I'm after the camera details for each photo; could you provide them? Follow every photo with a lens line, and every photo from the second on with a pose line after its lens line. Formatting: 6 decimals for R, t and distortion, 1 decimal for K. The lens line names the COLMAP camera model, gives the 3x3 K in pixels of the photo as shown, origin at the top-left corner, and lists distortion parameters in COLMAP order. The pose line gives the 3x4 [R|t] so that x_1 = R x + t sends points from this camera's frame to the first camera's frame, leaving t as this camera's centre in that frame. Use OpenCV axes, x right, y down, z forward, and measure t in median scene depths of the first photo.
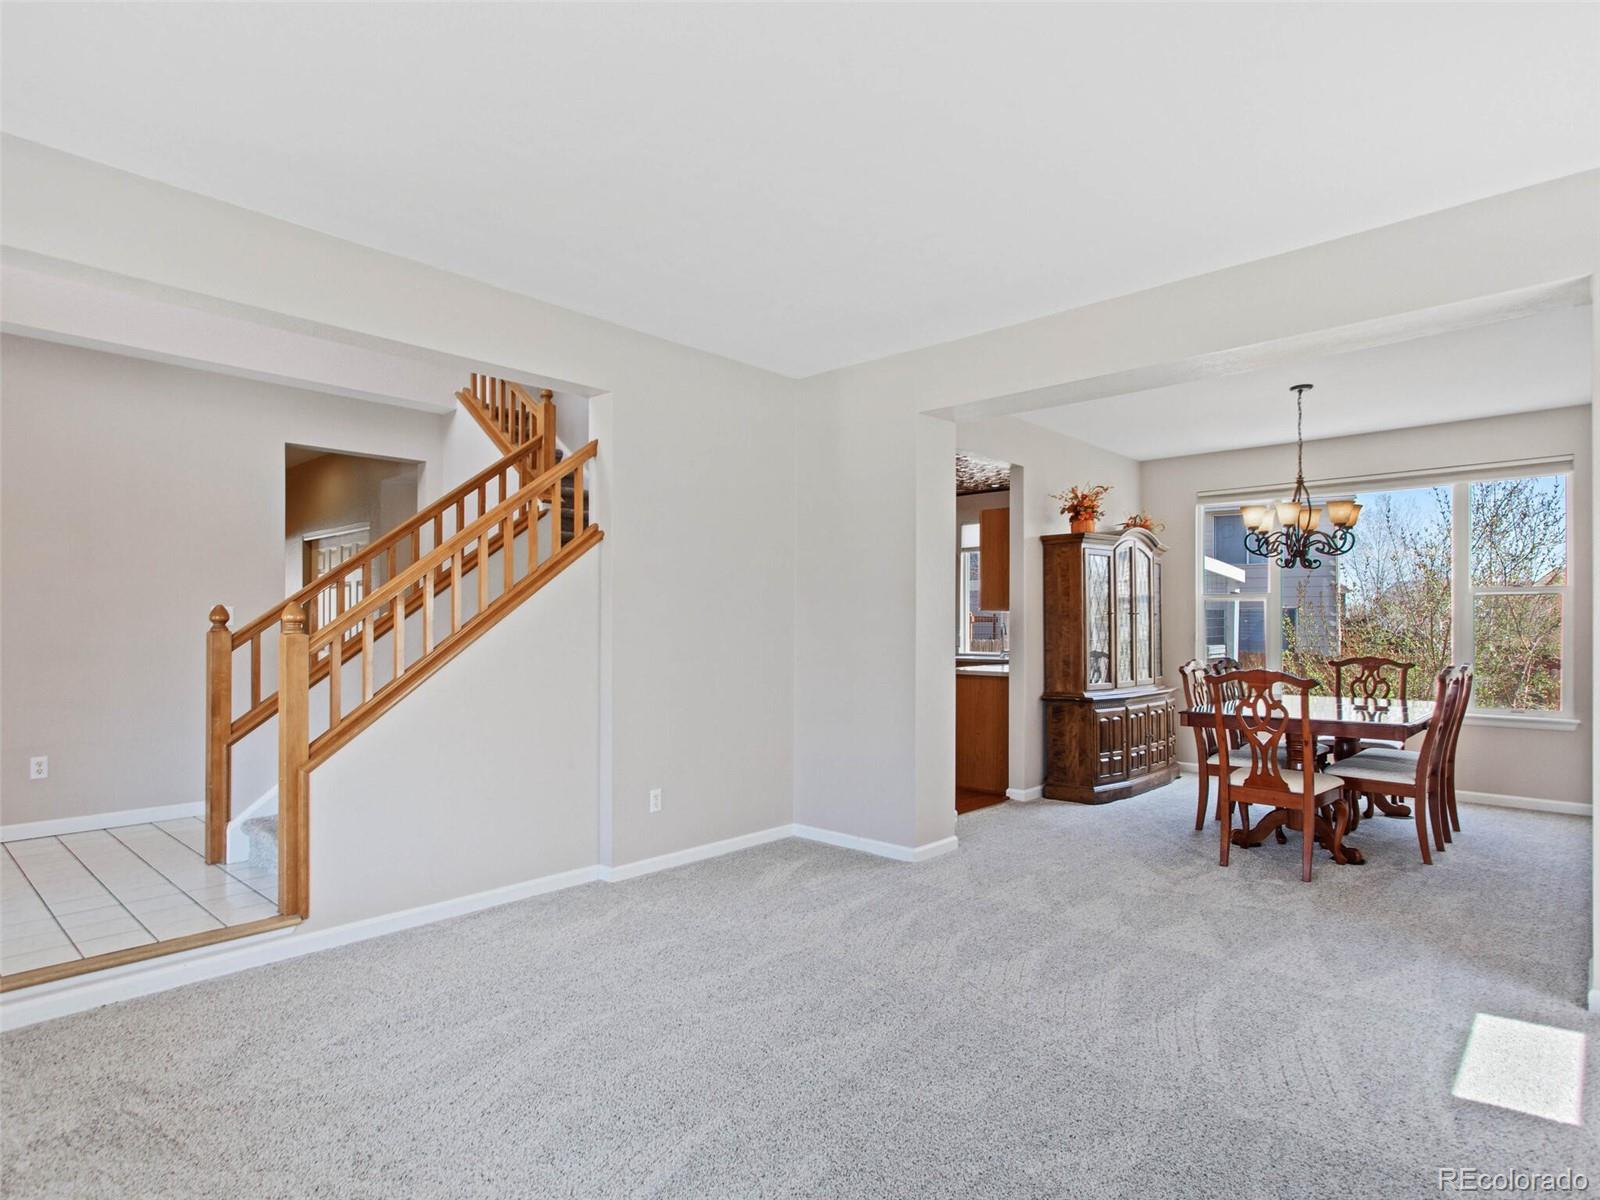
lens RADIAL K [[867.7, 0, 792.8], [0, 867.7, 614.4], [0, 0, 1]] dist [0.002251, 0.000148]
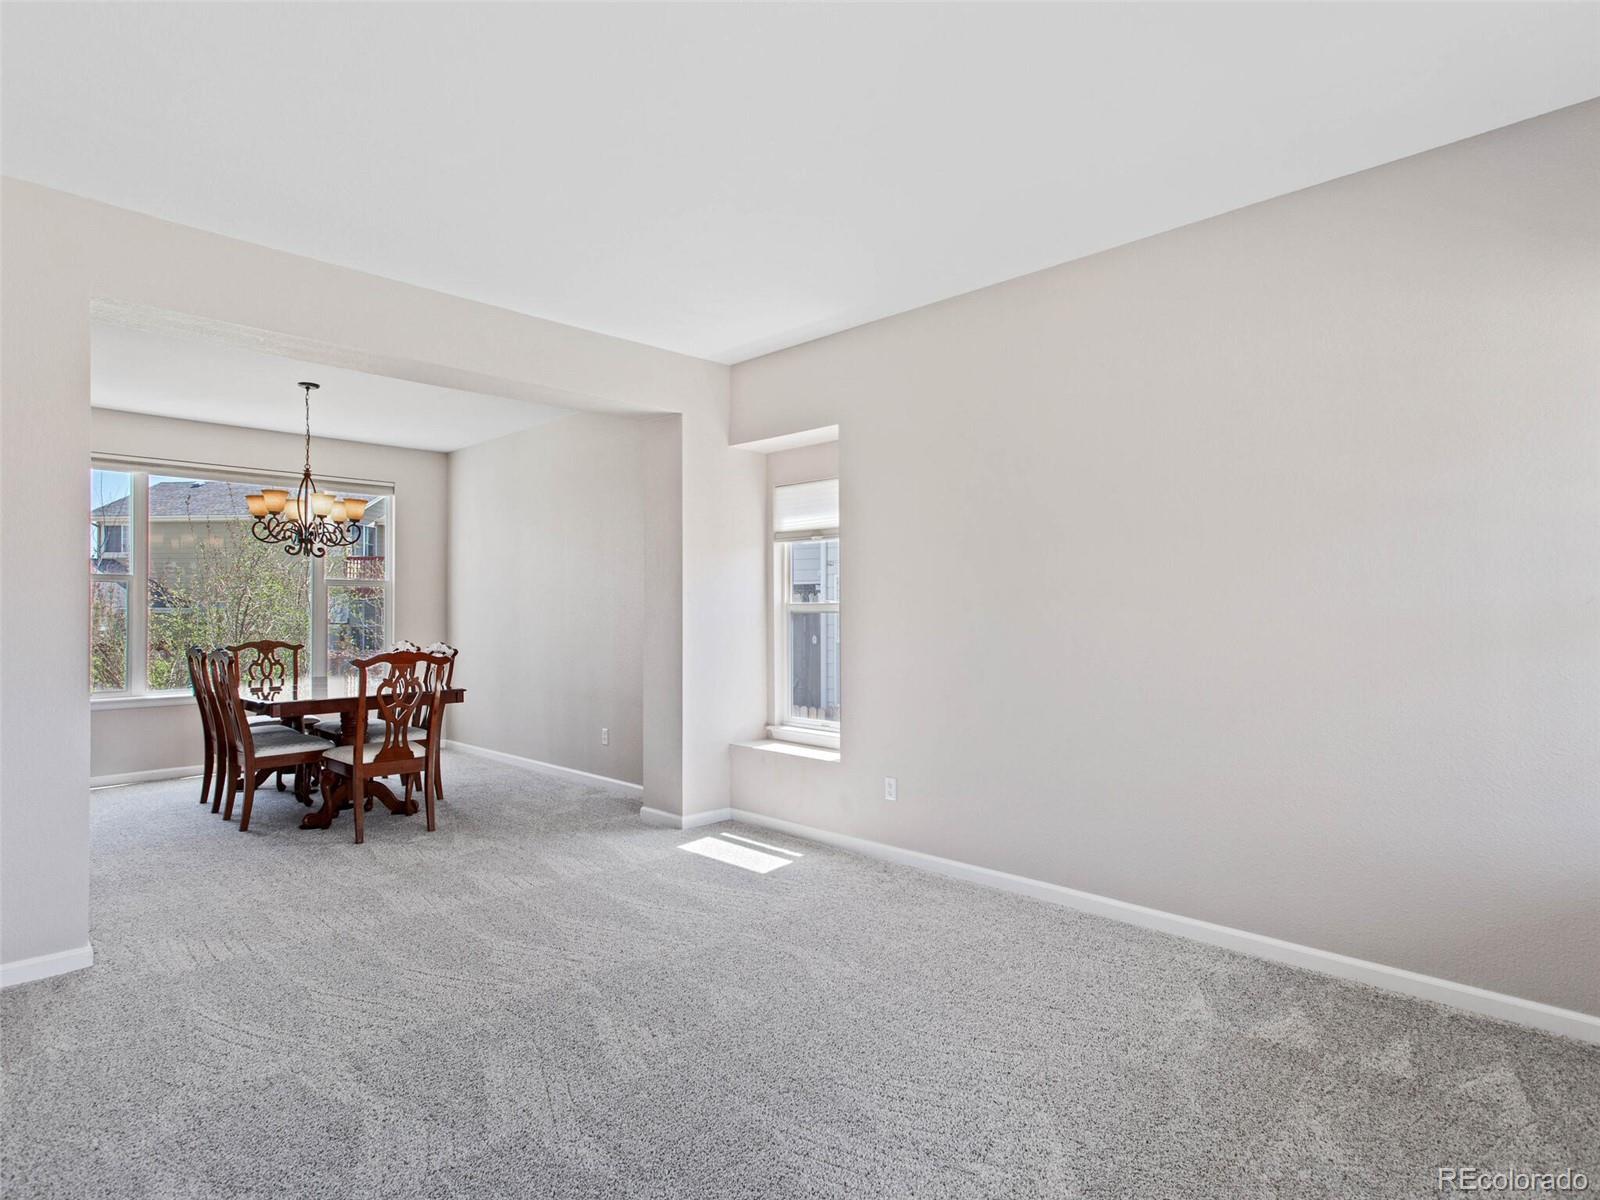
lens RADIAL K [[867.7, 0, 792.2], [0, 867.7, 596.6], [0, 0, 1]] dist [0.002251, 0.000148]
pose [[0.065461, 0.010593, 0.997799, -0.466936], [-0.006356, 0.999928, -0.010199, 0.002124], [-0.997835, -0.005675, 0.065523, 0.383707]]
